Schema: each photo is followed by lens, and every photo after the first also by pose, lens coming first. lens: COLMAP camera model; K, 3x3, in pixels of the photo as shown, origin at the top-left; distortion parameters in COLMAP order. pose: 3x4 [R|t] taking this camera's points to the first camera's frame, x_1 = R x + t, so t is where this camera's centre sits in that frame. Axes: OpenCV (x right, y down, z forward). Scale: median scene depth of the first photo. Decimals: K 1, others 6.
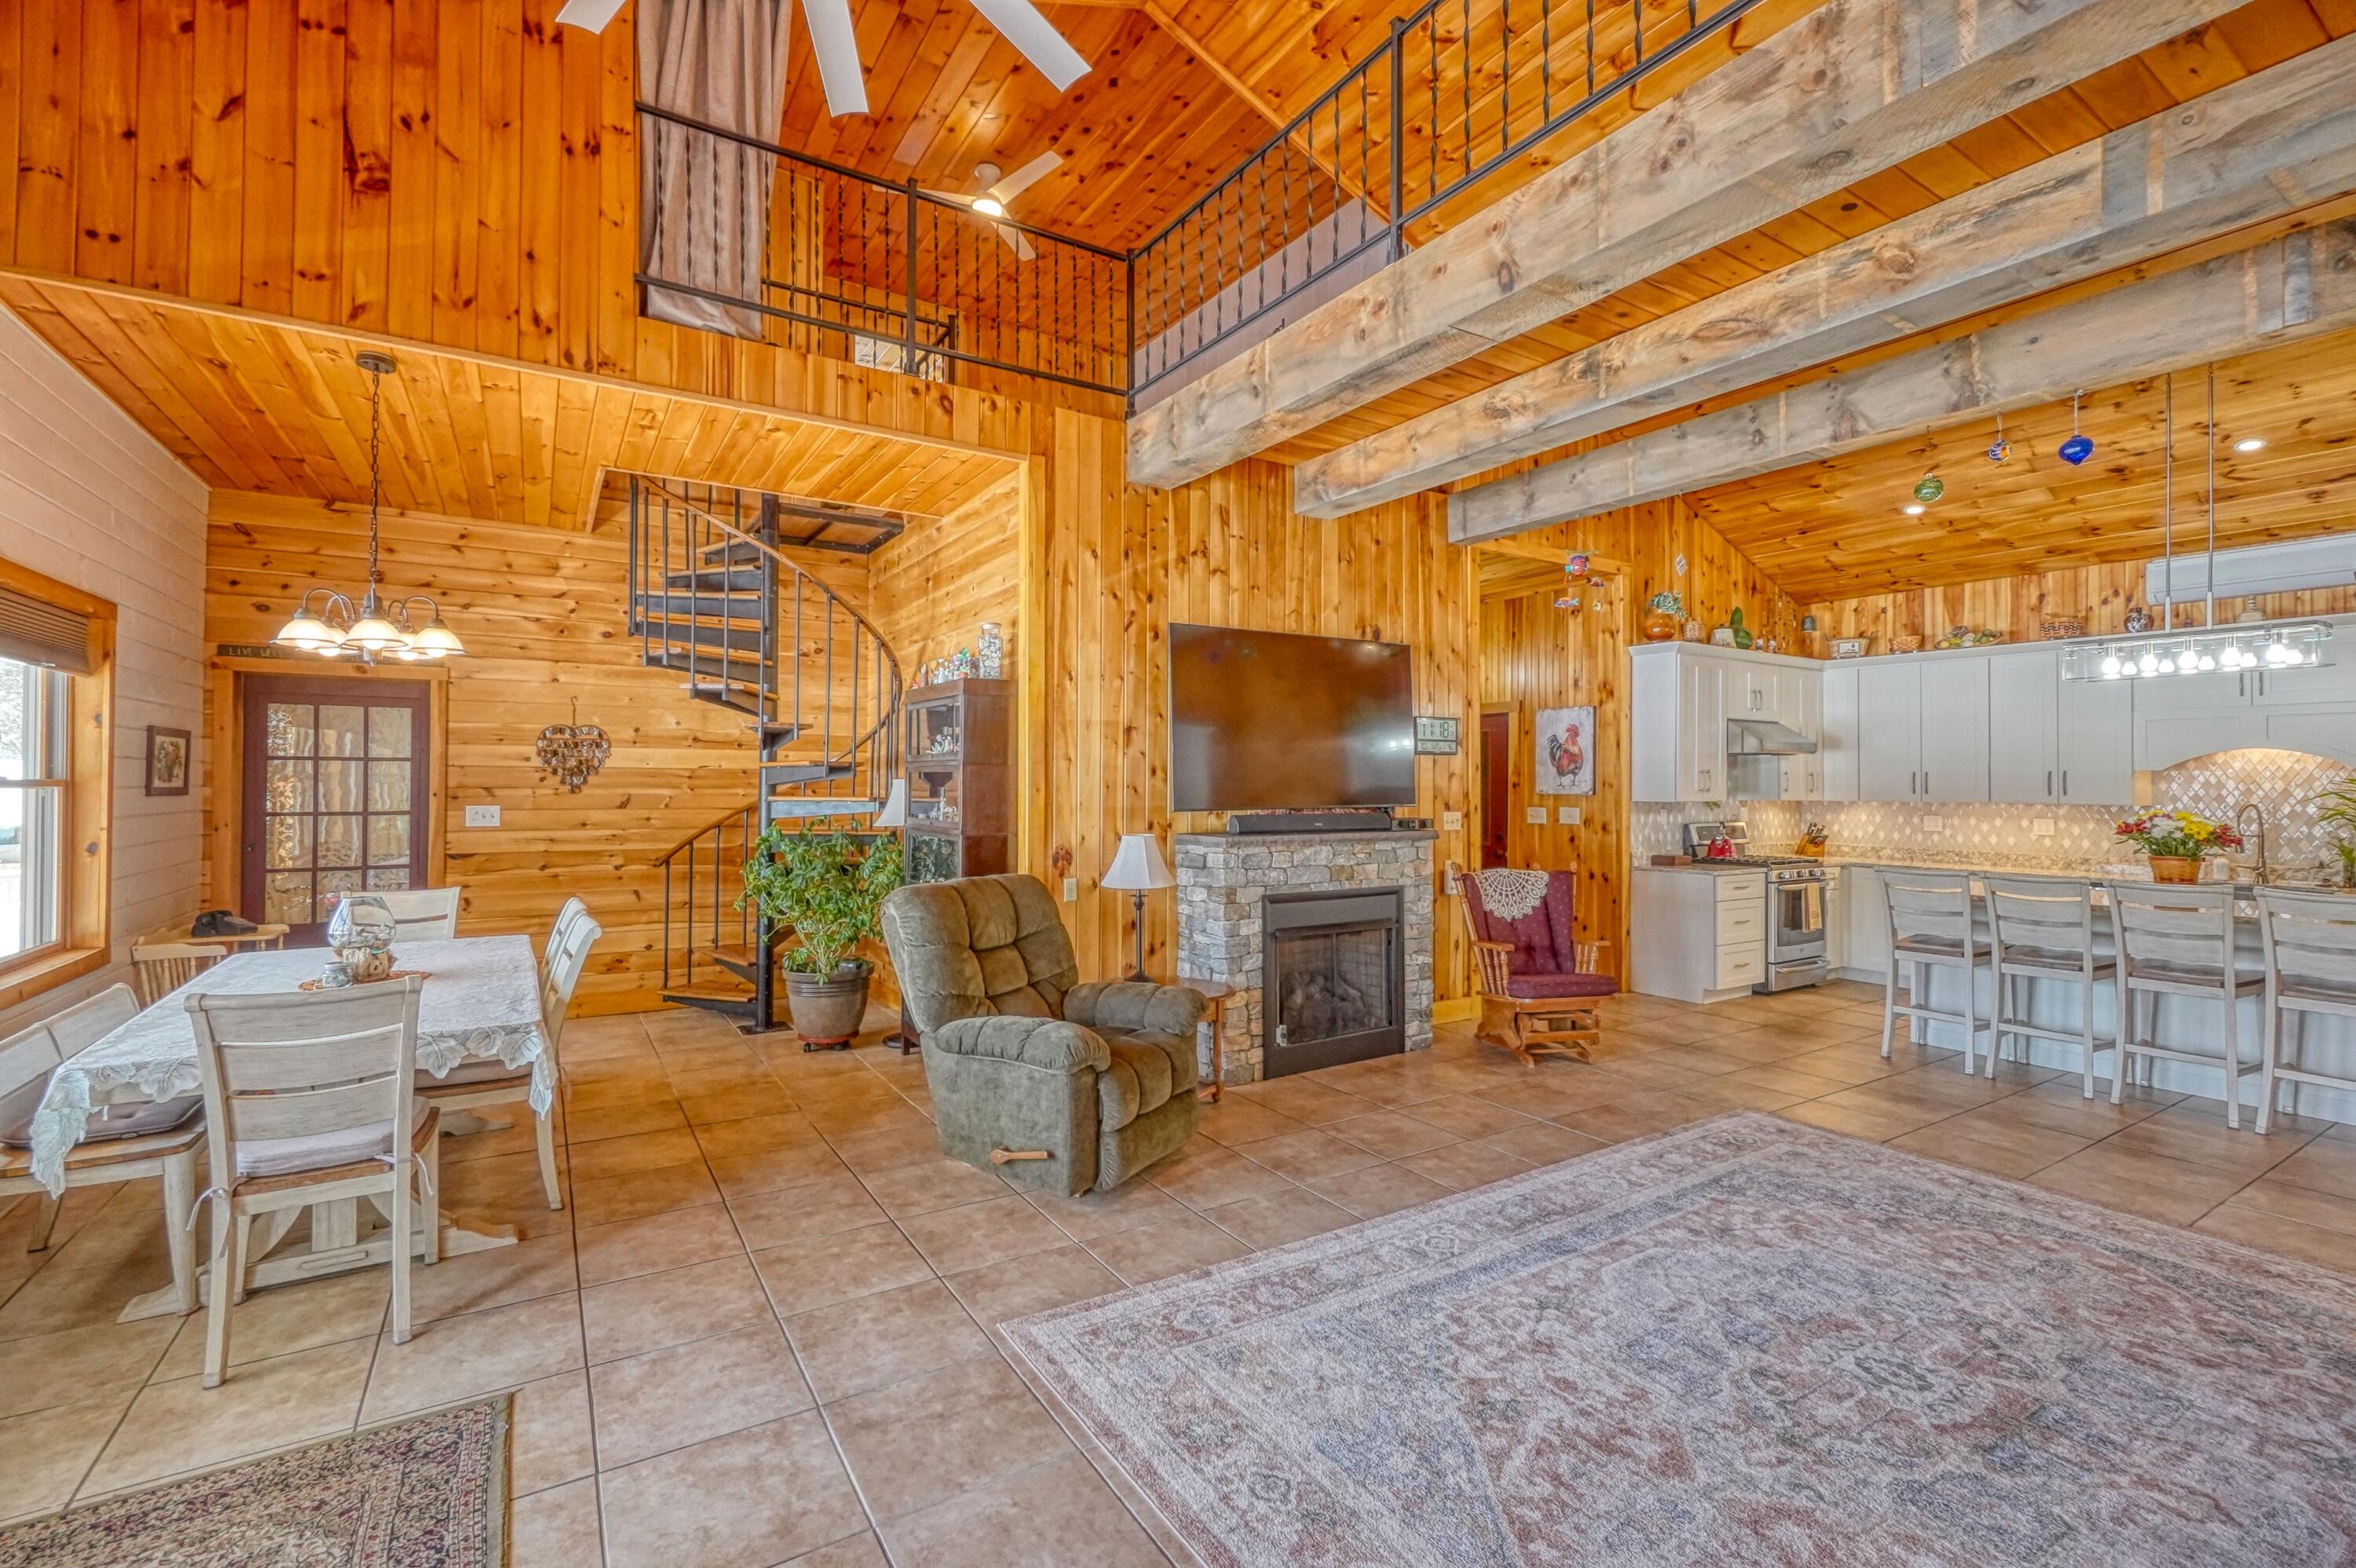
lens RADIAL K [[1012.7, 0, 1166.8], [0, 1012.7, 771.4], [0, 0, 1]] dist [-0.003663, 0.000065]
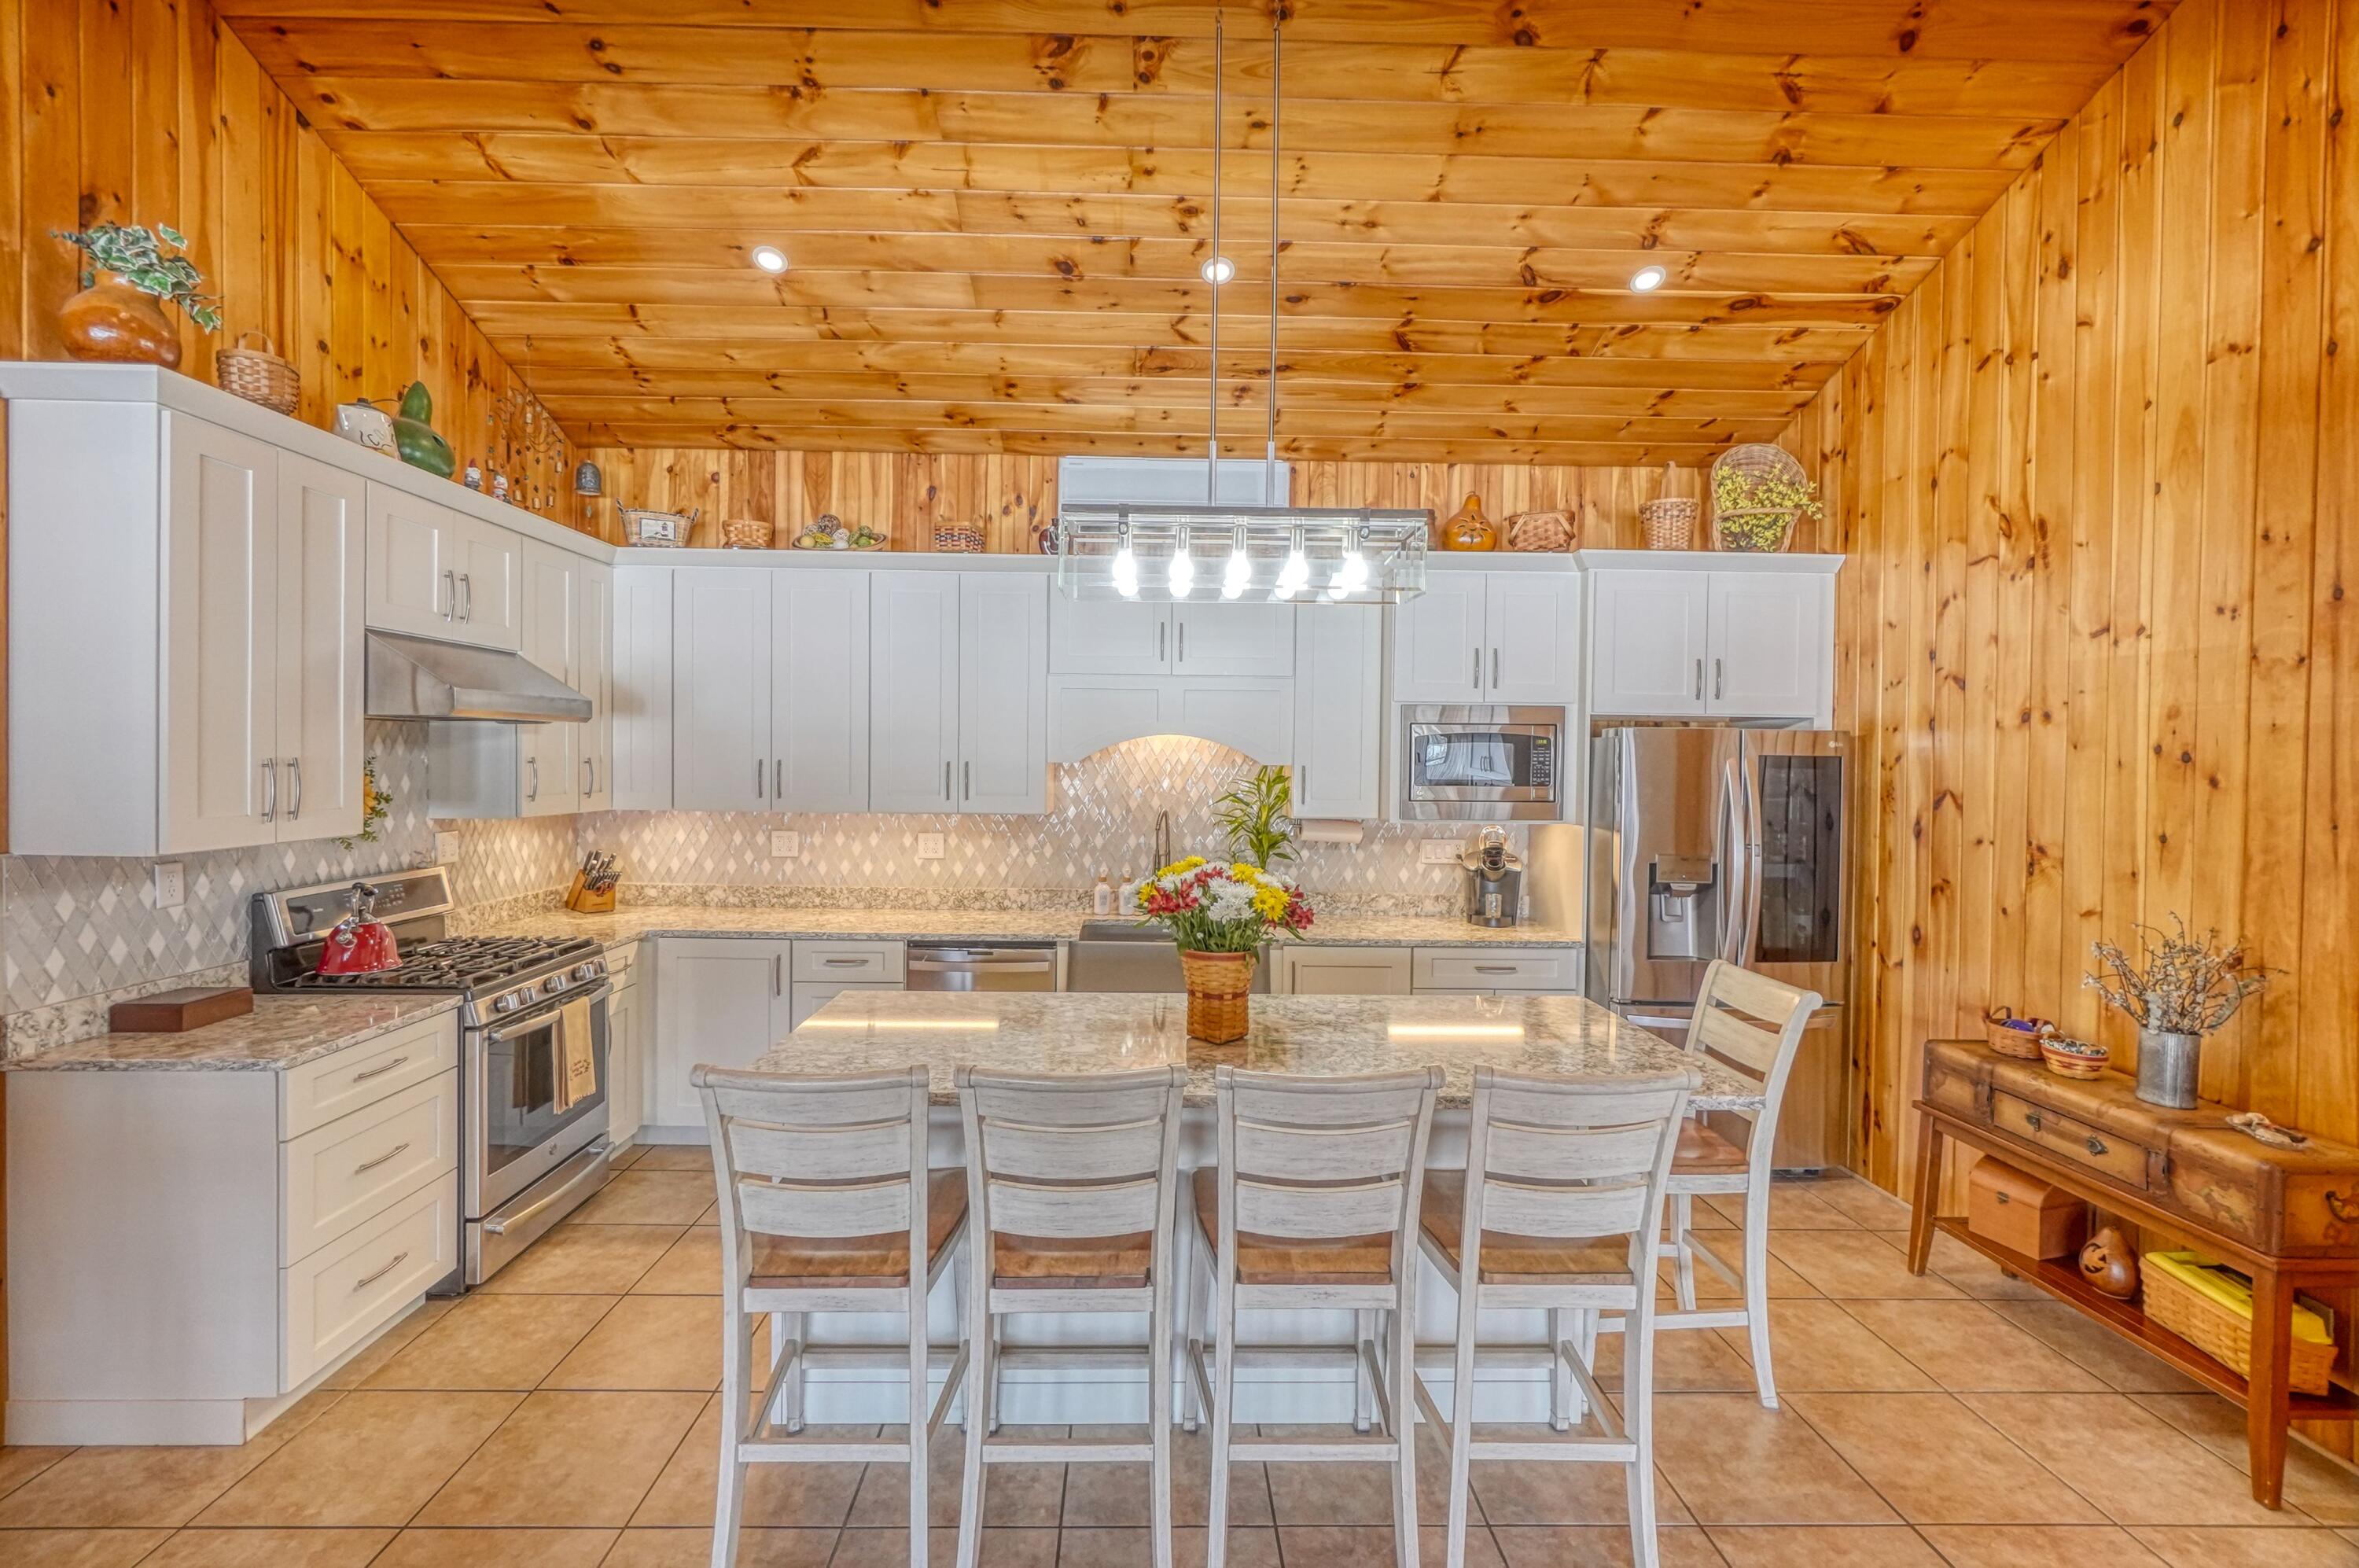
lens RADIAL K [[1029.8, 0, 1156.8], [0, 1029.8, 776.7], [0, 0, 1]] dist [-0.001360, 0.000065]
pose [[0.518245, -0.015681, 0.855088, 0.359145], [-0.019815, 0.999343, 0.030335, -0.012007], [-0.855003, -0.032665, 0.517594, 0.509037]]
